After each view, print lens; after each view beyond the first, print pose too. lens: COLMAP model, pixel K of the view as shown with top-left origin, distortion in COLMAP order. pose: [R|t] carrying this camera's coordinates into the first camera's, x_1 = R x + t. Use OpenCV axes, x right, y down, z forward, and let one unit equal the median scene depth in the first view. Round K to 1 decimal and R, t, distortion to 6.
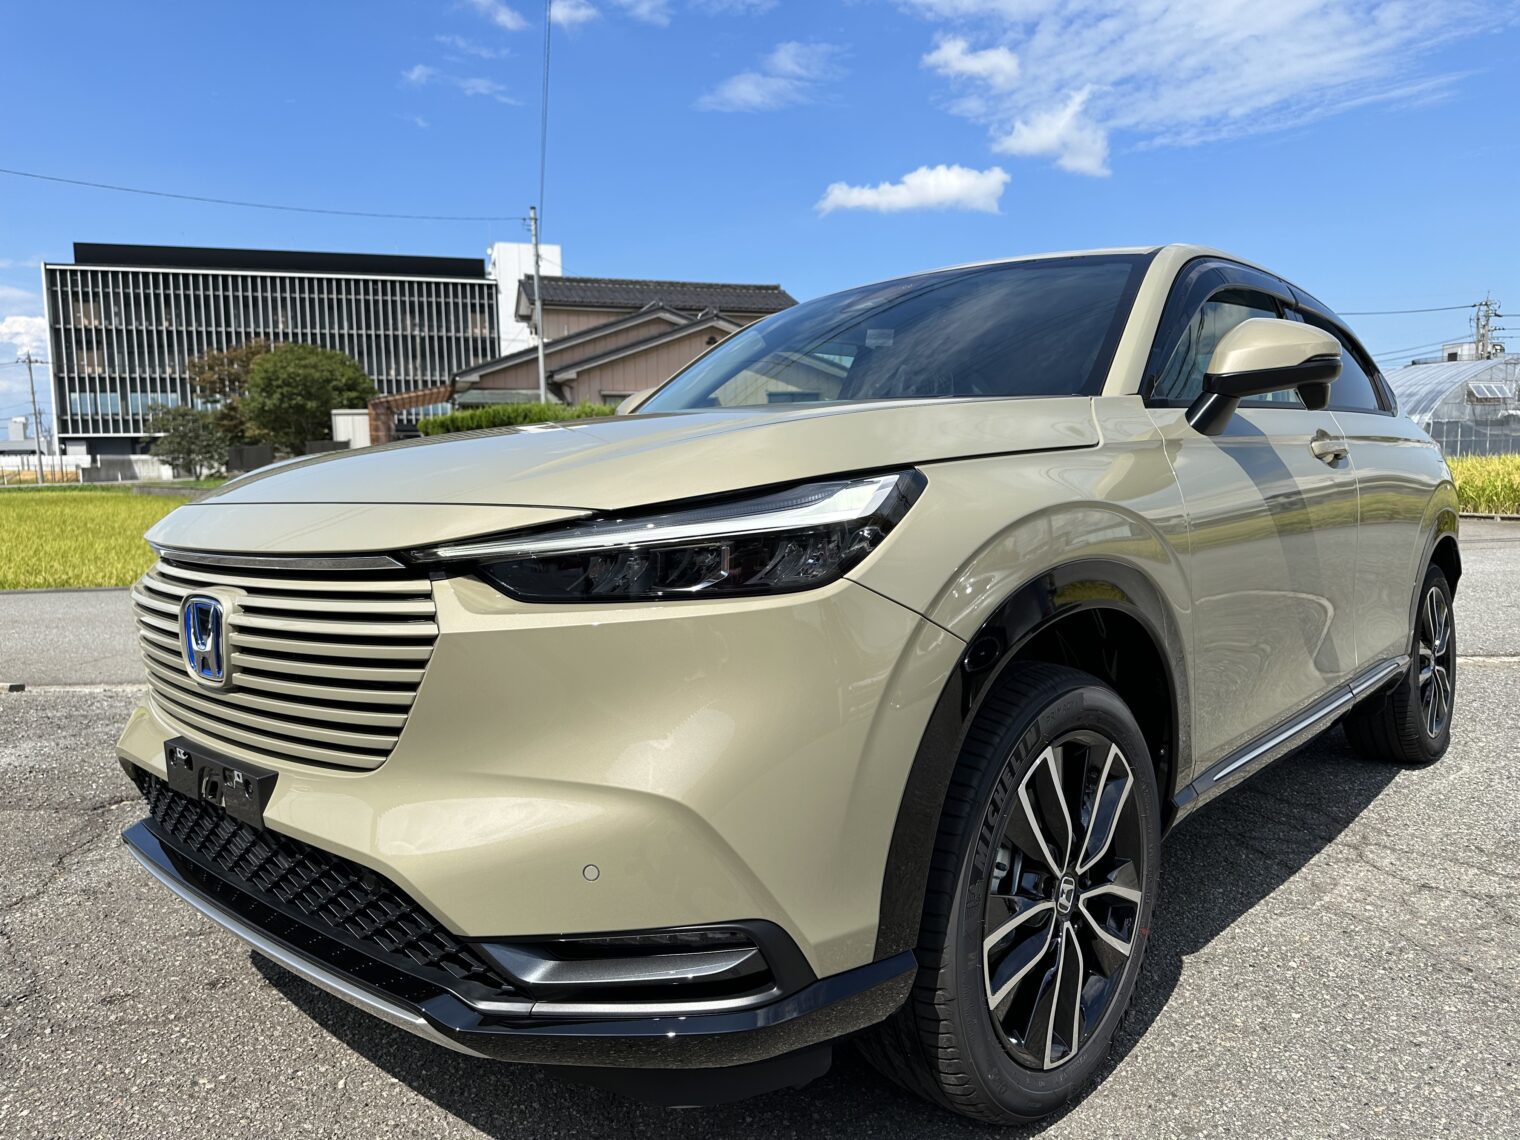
lens RADIAL K [[1049.0, 0, 806.1], [0, 1049.0, 570.2], [0, 0, 1]] dist [-0.003552, -0.007035]
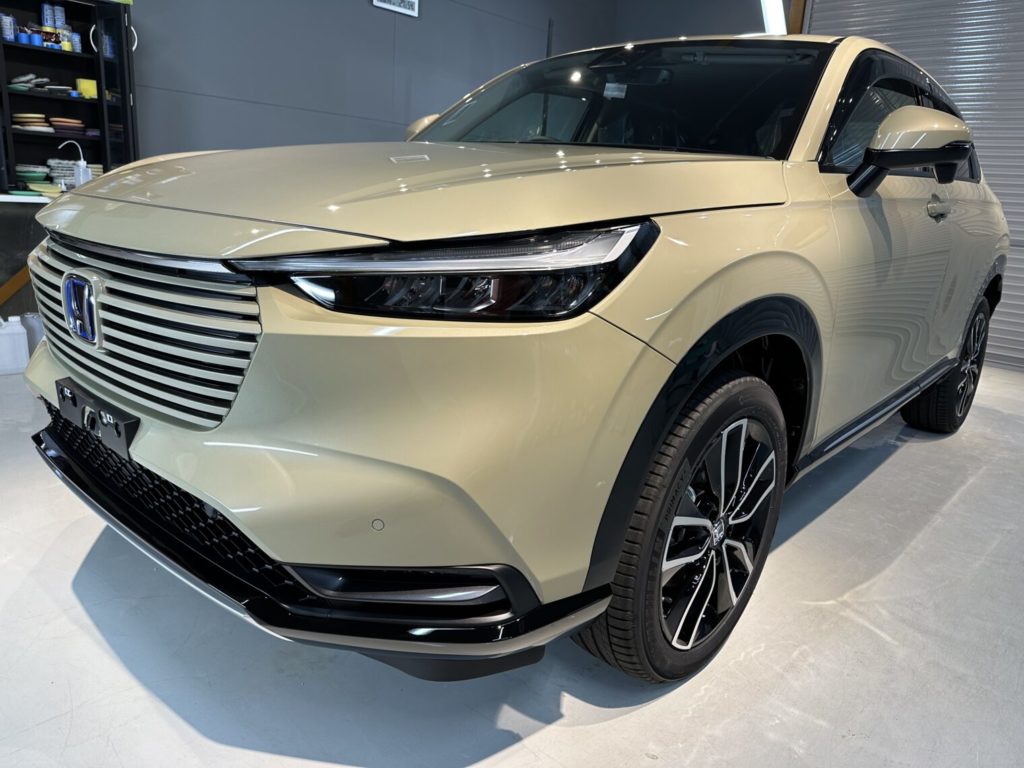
lens RADIAL K [[706.7, 0, 543.1], [0, 706.7, 384.1], [0, 0, 1]] dist [-0.003552, -0.007035]
pose [[0.996753, 0.075173, 0.028847, -0.023825], [-0.079380, 0.977452, 0.195667, -0.045326], [-0.013488, -0.197321, 0.980246, 0.104712]]
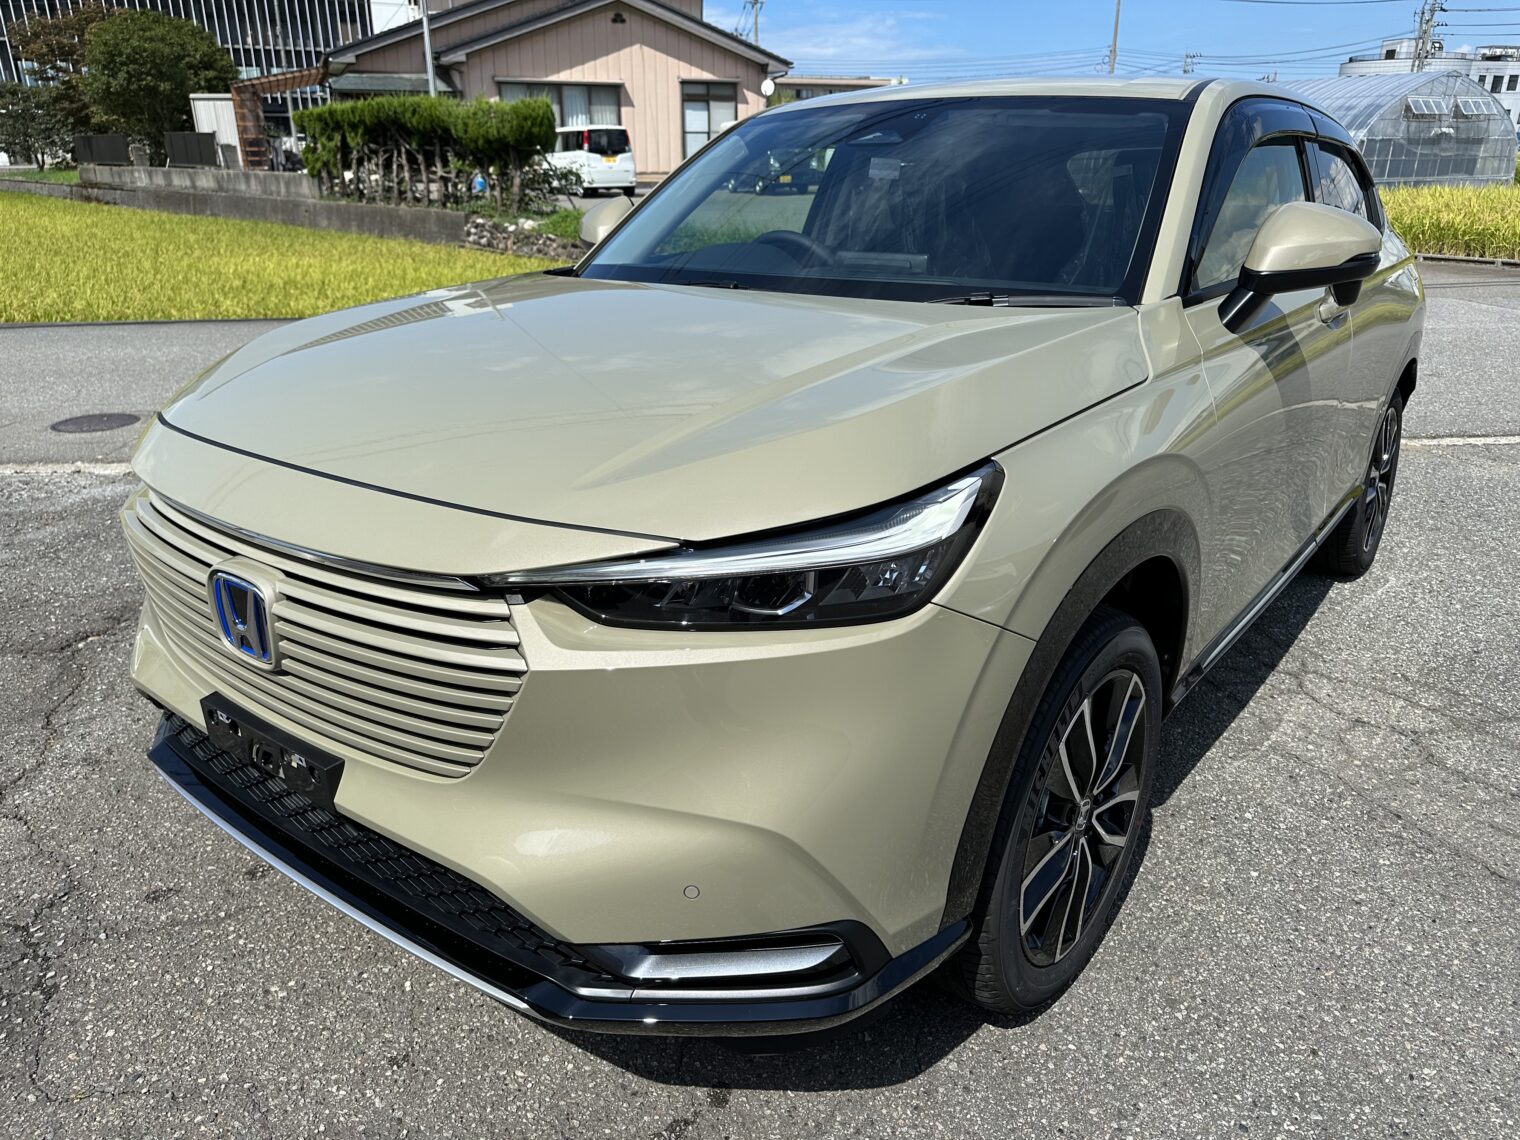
lens RADIAL K [[1049.0, 0, 806.1], [0, 1049.0, 570.2], [0, 0, 1]] dist [-0.003552, -0.007035]
pose [[0.996819, -0.002209, 0.079674, -0.107452], [-0.018723, 0.965156, 0.261005, -0.184769], [-0.077474, -0.261666, 0.962044, 0.040329]]
